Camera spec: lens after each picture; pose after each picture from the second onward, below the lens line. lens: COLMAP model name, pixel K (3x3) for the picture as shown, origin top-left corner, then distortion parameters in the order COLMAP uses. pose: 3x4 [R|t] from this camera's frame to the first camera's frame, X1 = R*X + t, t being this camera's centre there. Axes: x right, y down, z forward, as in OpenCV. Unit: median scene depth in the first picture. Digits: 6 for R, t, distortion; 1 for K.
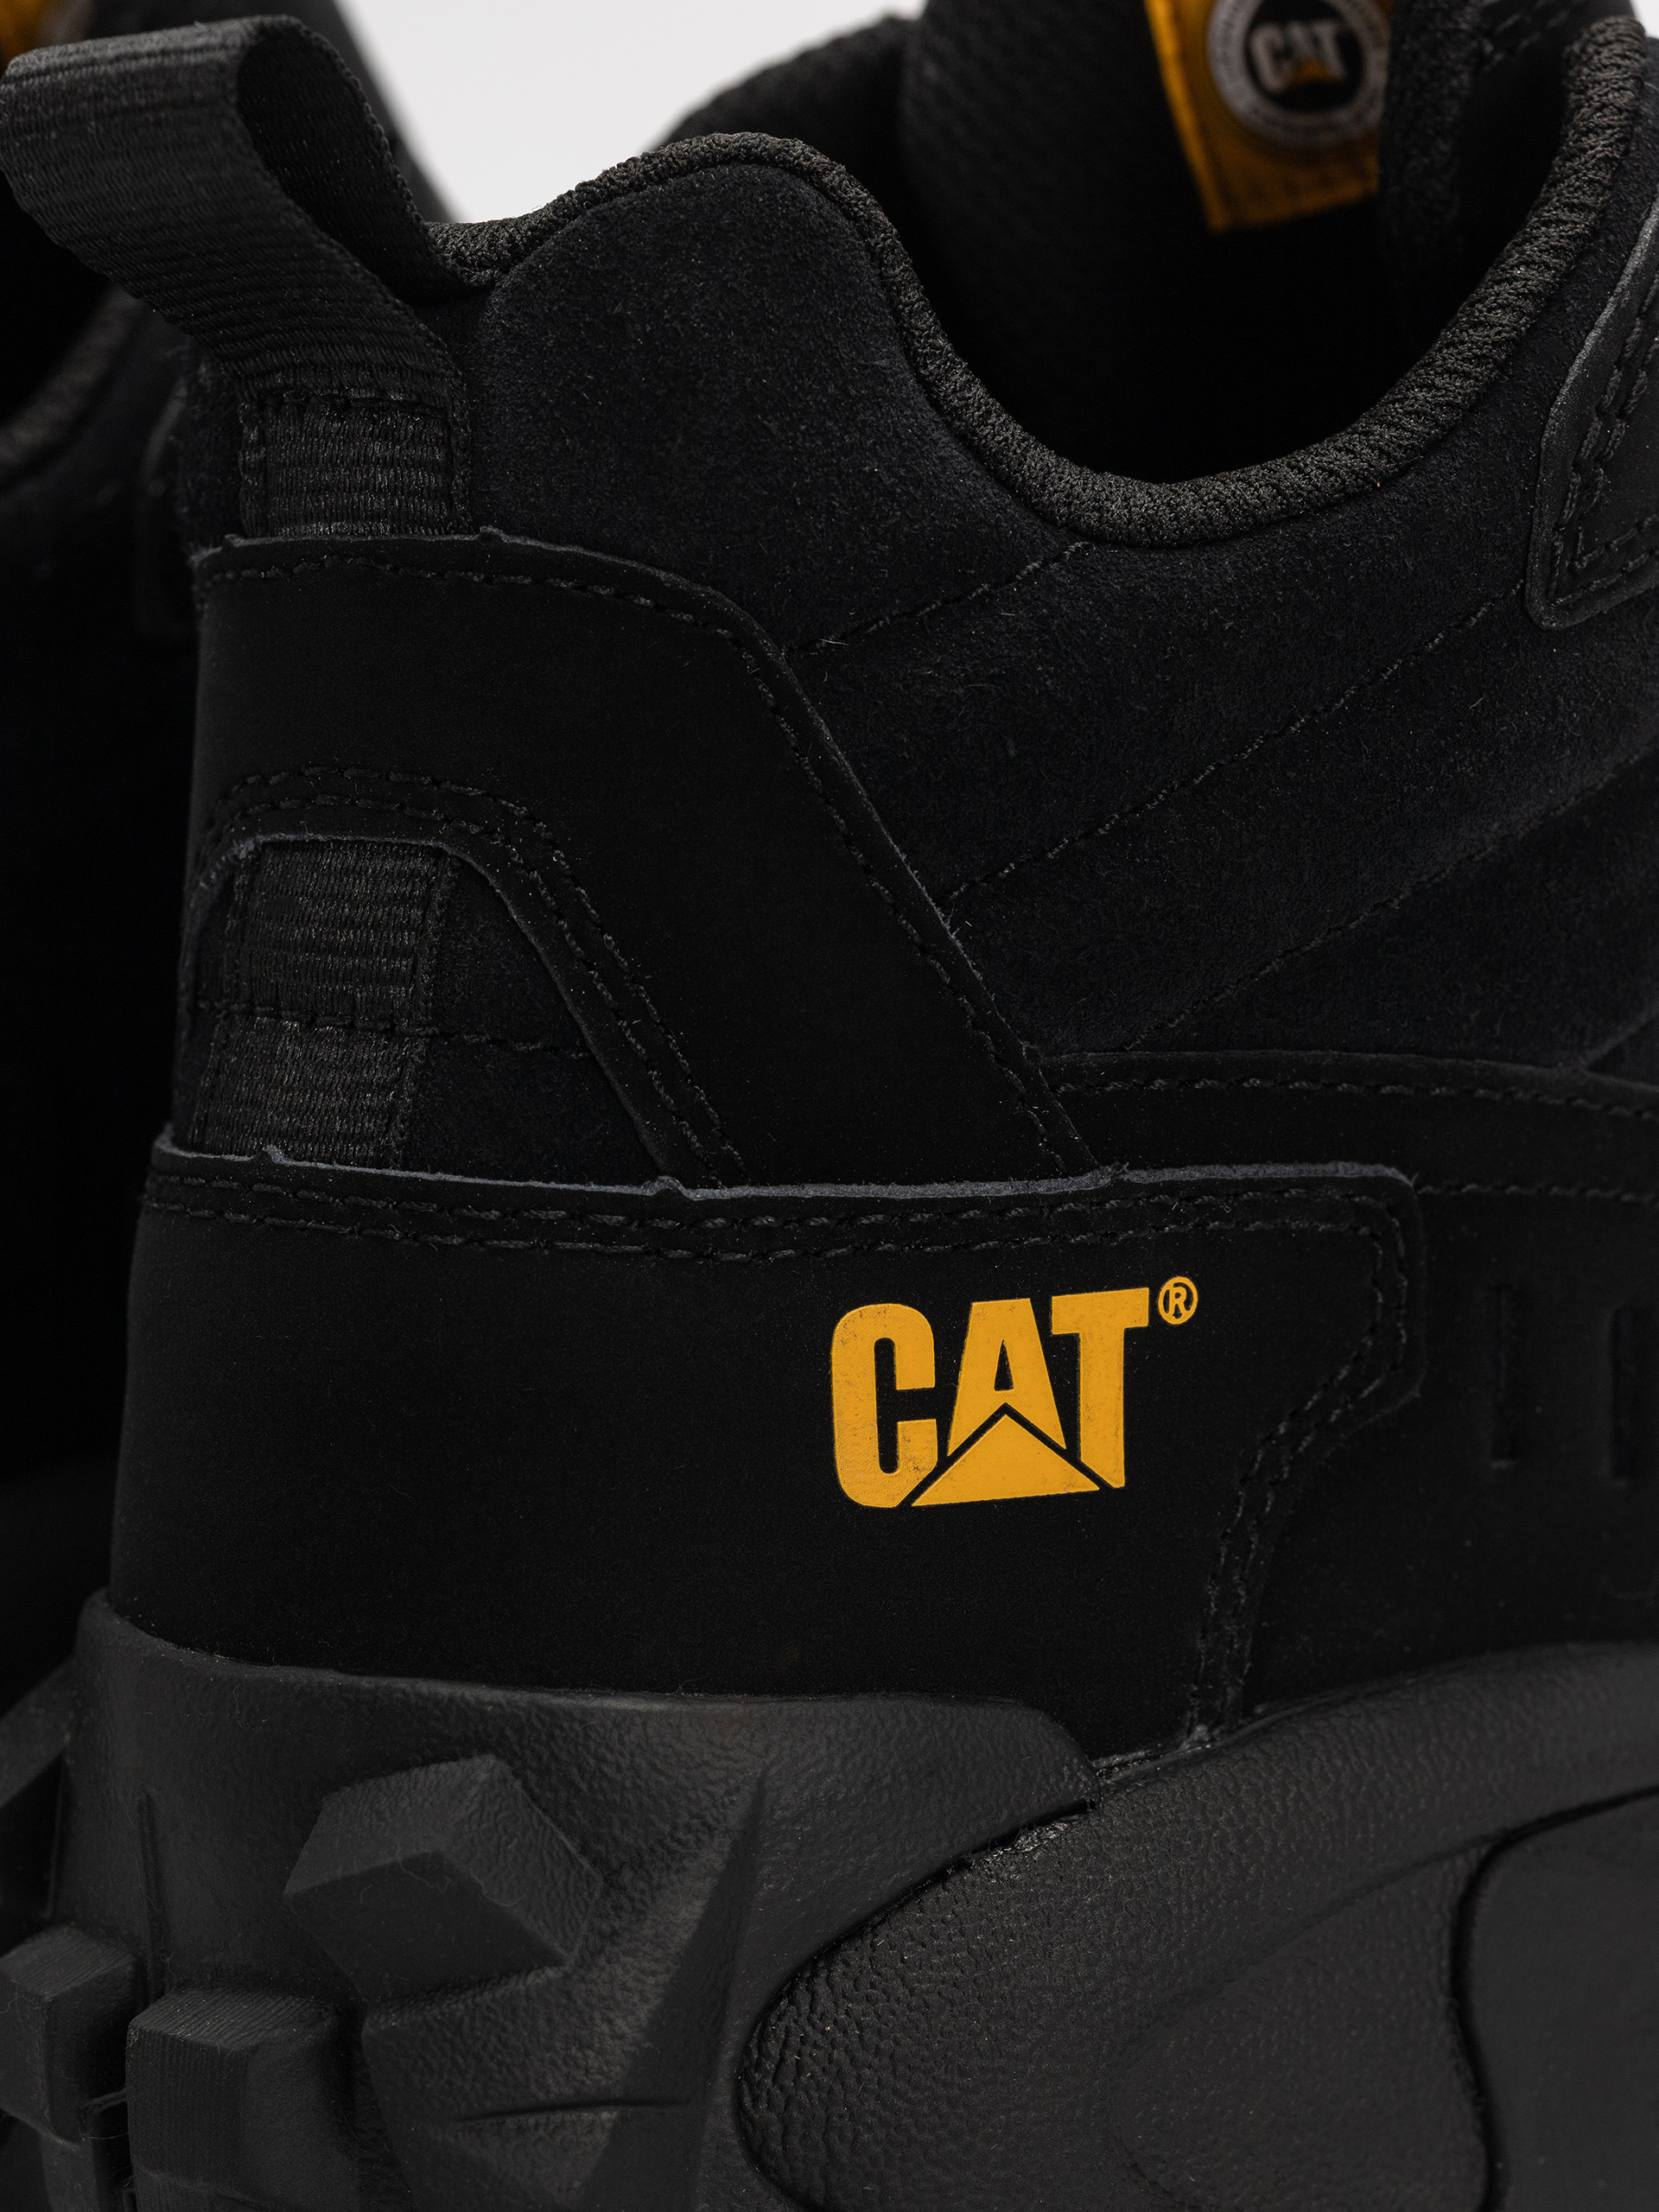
lens RADIAL K [[7386.5, 0, 750.3], [0, 7386.5, 1293.1], [0, 0, 1]] dist [0.047165, 0.000000]
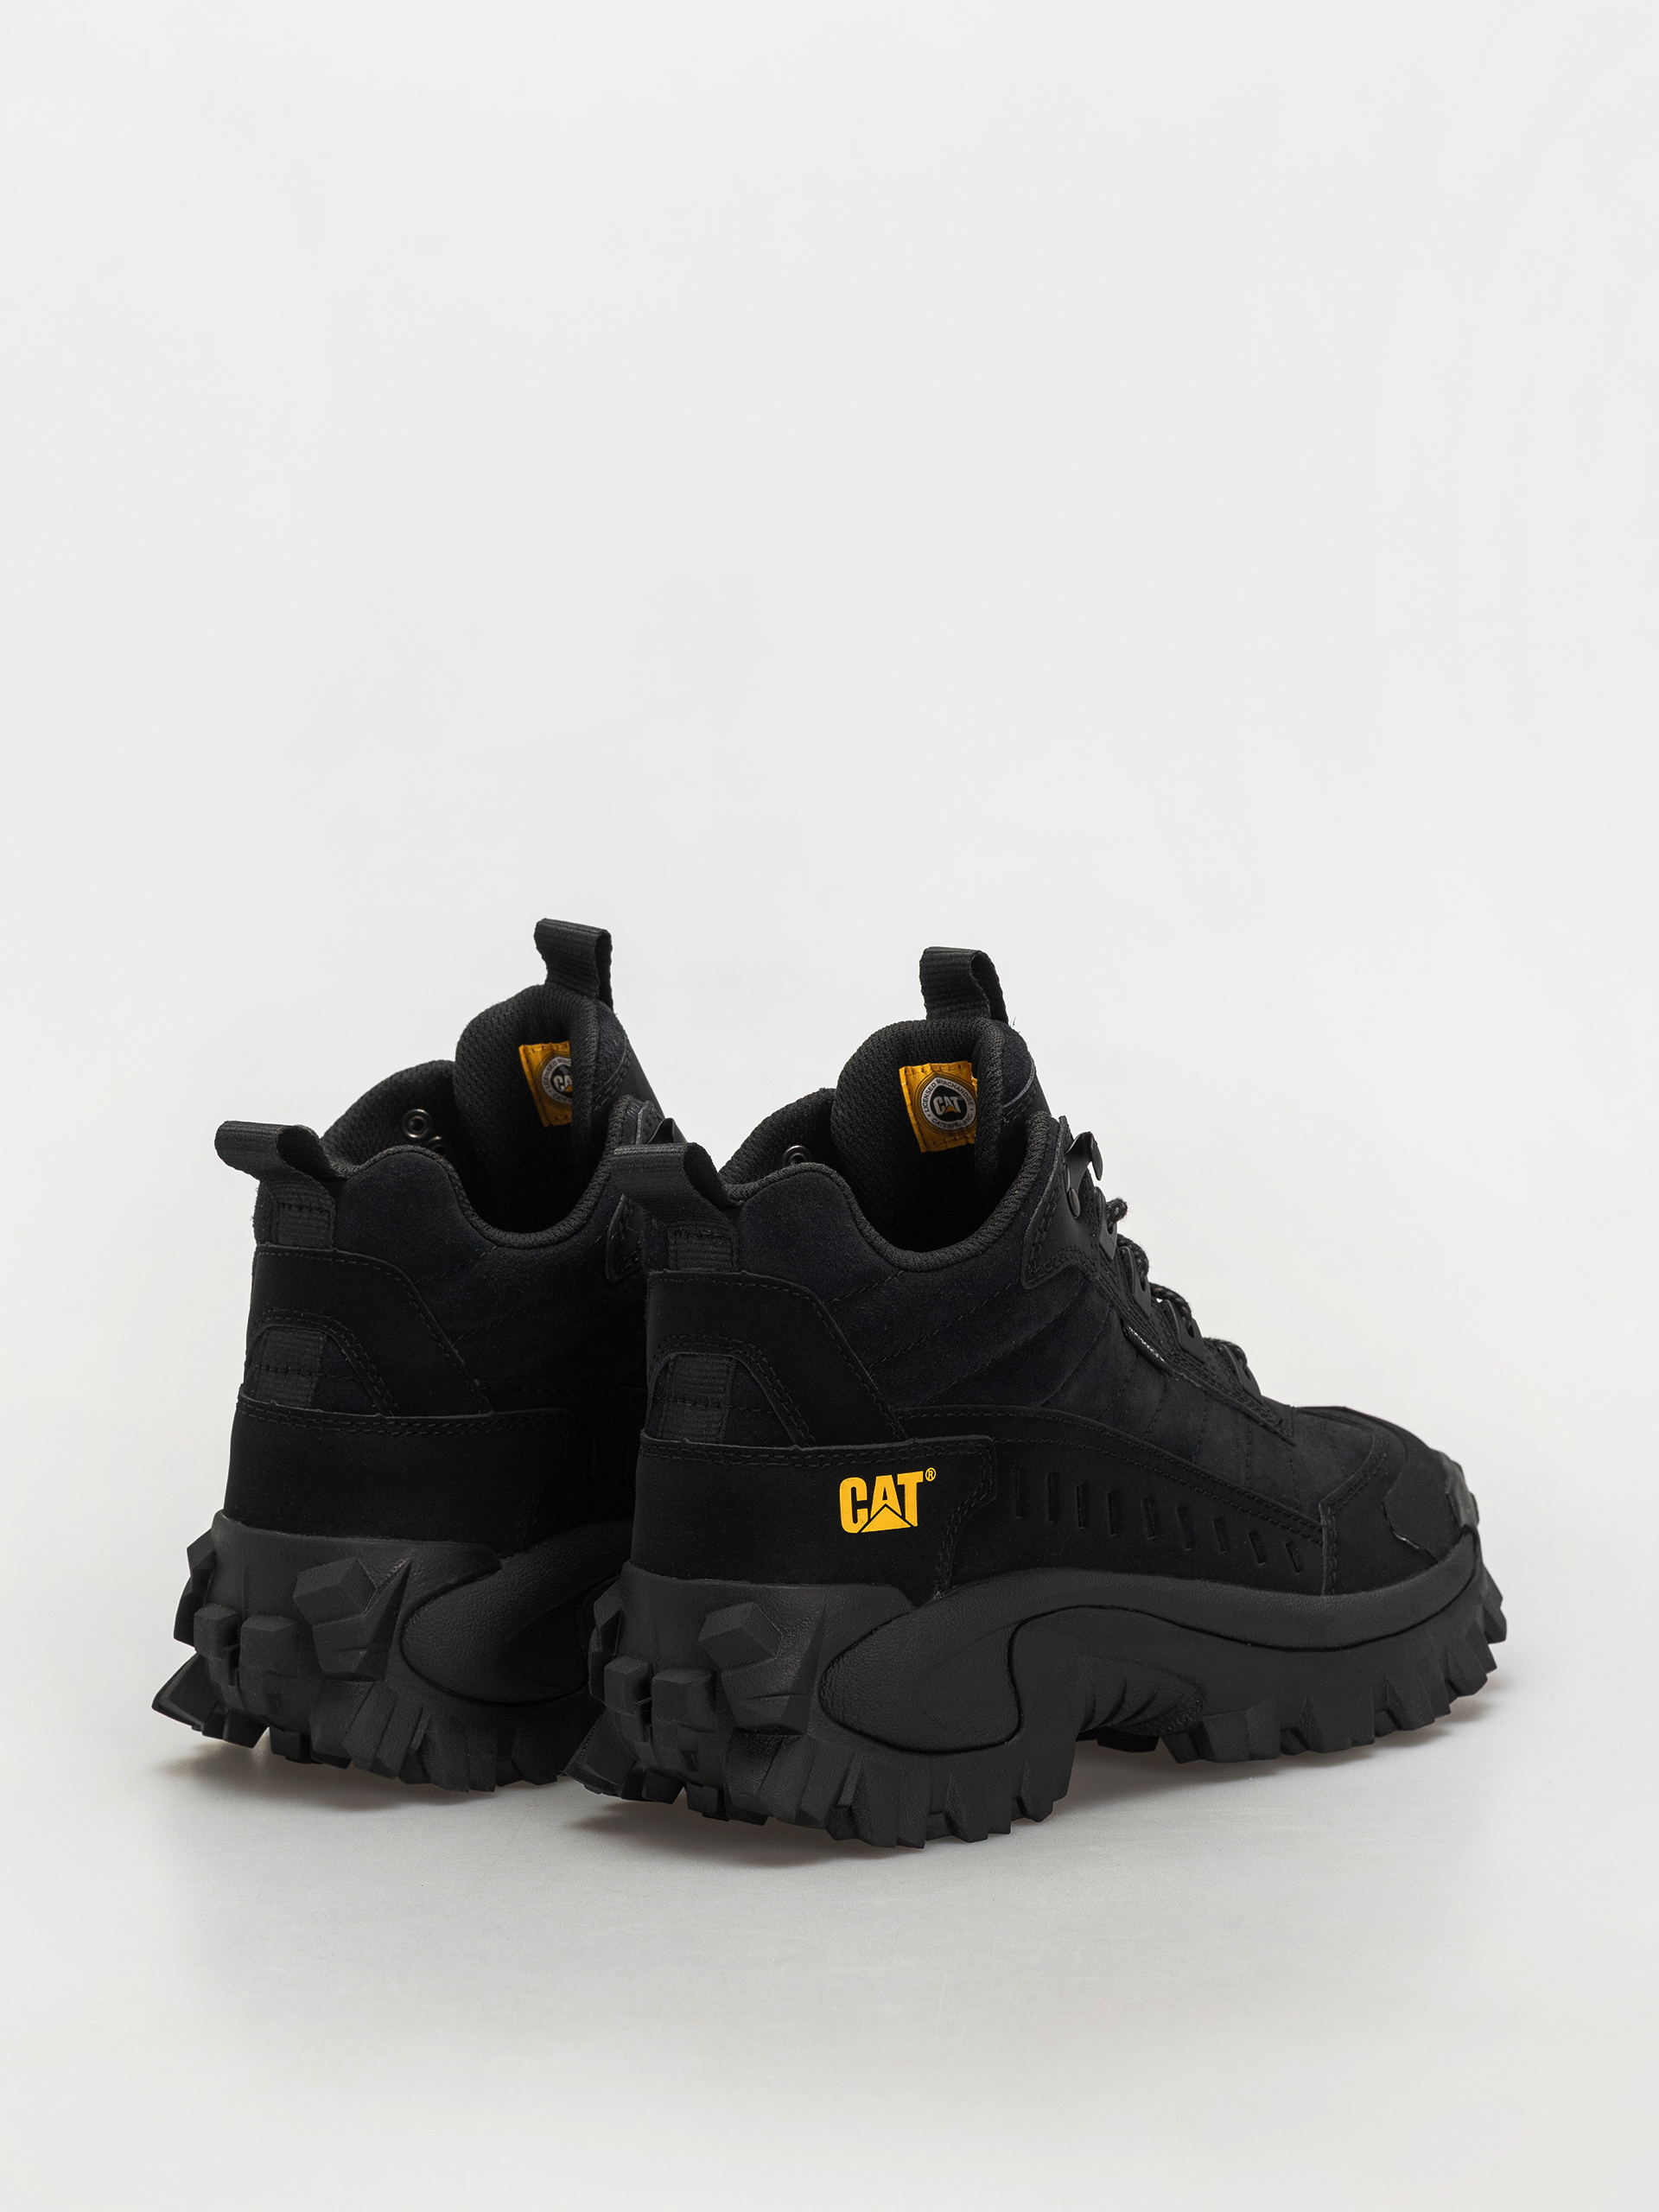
lens RADIAL K [[7386.5, 0, 821.3], [0, 7386.5, 1015.8], [0, 0, 1]] dist [0.047165, 0.000000]
pose [[0.995586, -0.017128, 0.092277, -0.333217], [0.021733, 0.998555, -0.049143, -0.047697], [-0.091302, 0.050931, 0.994520, -2.673137]]
